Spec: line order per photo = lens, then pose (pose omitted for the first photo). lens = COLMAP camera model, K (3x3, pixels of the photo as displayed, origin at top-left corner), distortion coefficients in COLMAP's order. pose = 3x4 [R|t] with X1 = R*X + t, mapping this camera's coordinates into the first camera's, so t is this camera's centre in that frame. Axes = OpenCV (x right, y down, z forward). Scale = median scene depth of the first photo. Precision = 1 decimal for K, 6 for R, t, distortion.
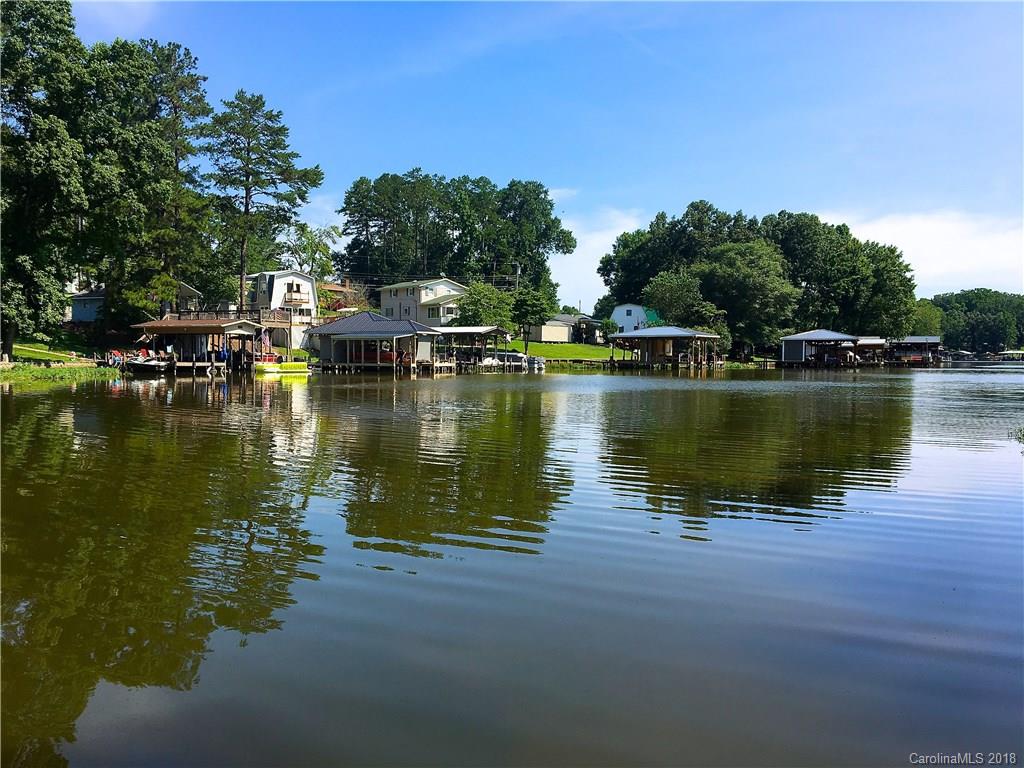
lens RADIAL K [[867.1, 0, 513.1], [0, 867.1, 390.9], [0, 0, 1]] dist [0.083068, -0.114264]
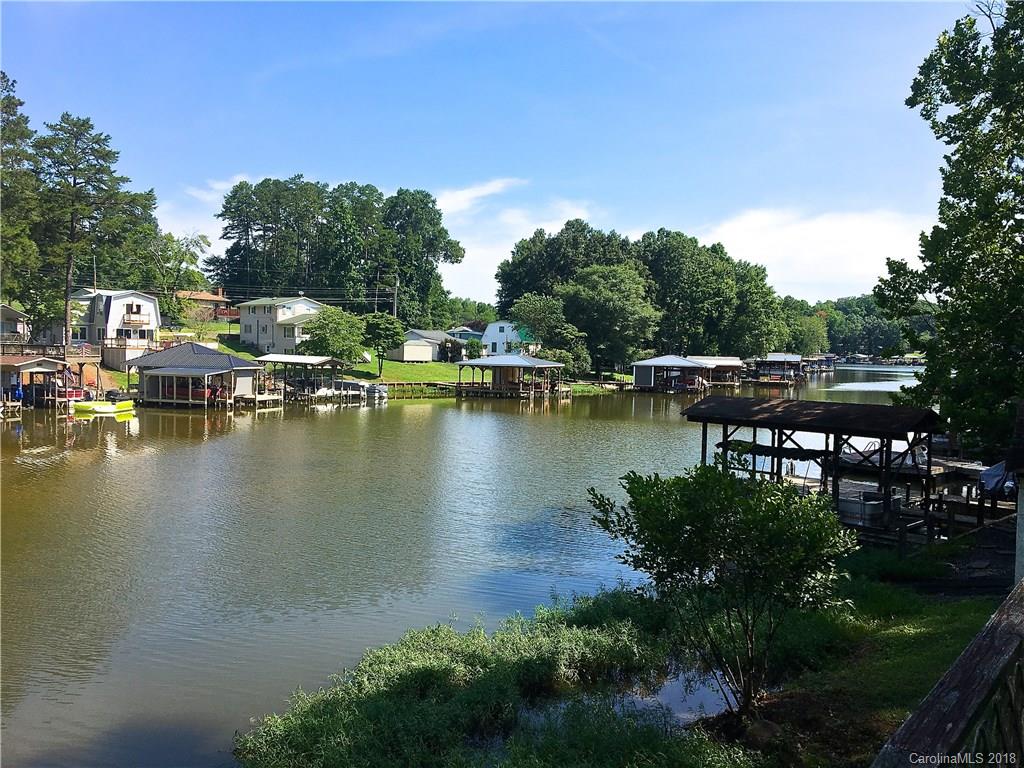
lens RADIAL K [[867.1, 0, 515.1], [0, 867.1, 383.0], [0, 0, 1]] dist [0.083068, -0.114264]
pose [[0.996404, 0.013054, 0.083719, 0.073346], [-0.013289, 0.999909, 0.002254, -0.033483], [-0.083682, -0.003358, 0.996487, -0.013629]]
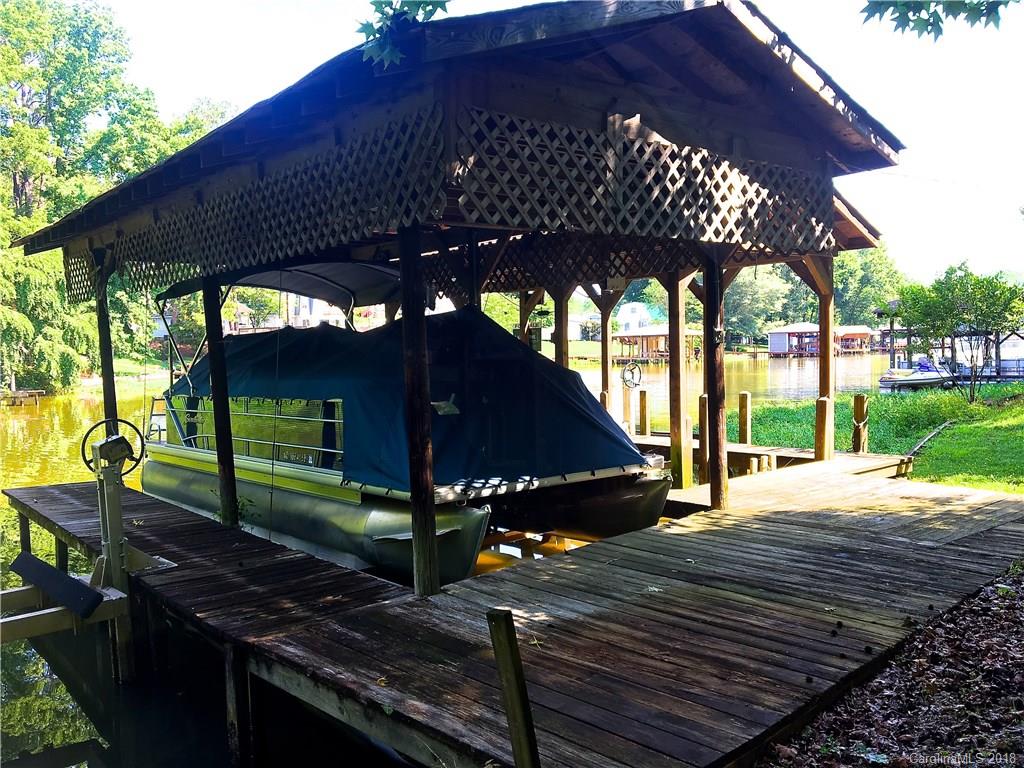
lens RADIAL K [[867.1, 0, 515.3], [0, 867.1, 386.7], [0, 0, 1]] dist [0.083068, -0.114264]
pose [[0.999141, -0.028038, -0.030515, 0.017862], [0.028172, 0.999595, 0.003982, -0.003407], [0.030391, -0.004838, 0.999526, -0.105938]]
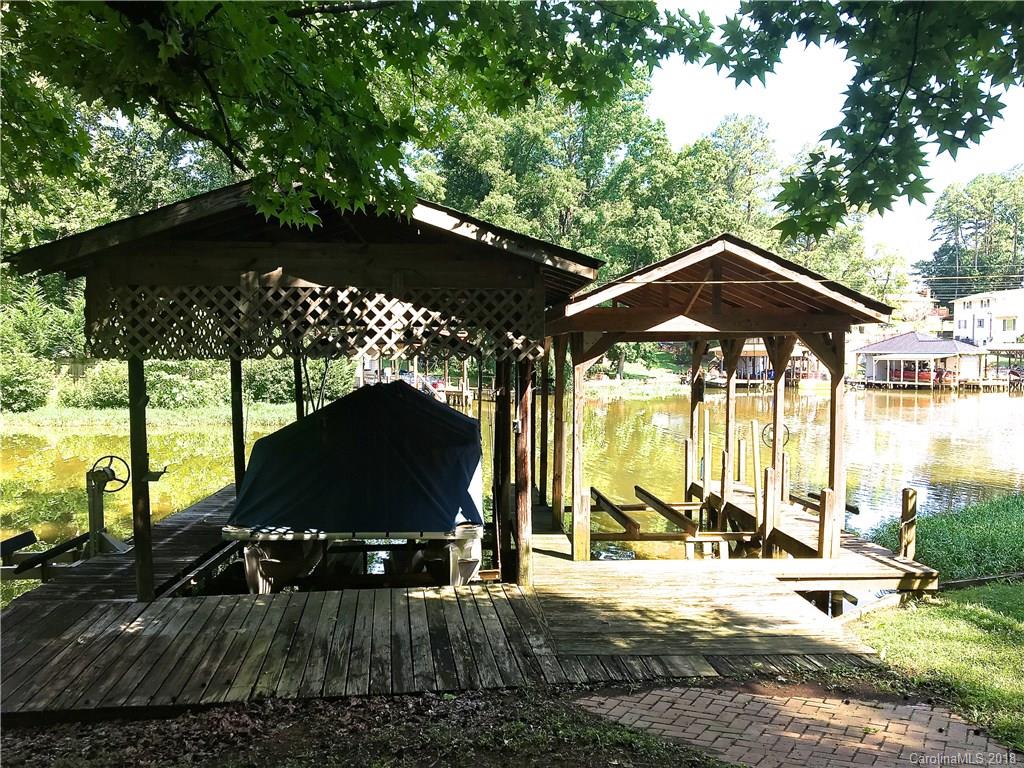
lens RADIAL K [[867.1, 0, 503.8], [0, 867.1, 385.0], [0, 0, 1]] dist [0.083068, -0.114264]
pose [[0.781387, 0.023063, -0.623621, 0.070564], [-0.027601, 0.999616, 0.002385, -0.009561], [0.623436, 0.015349, 0.781724, -0.097275]]
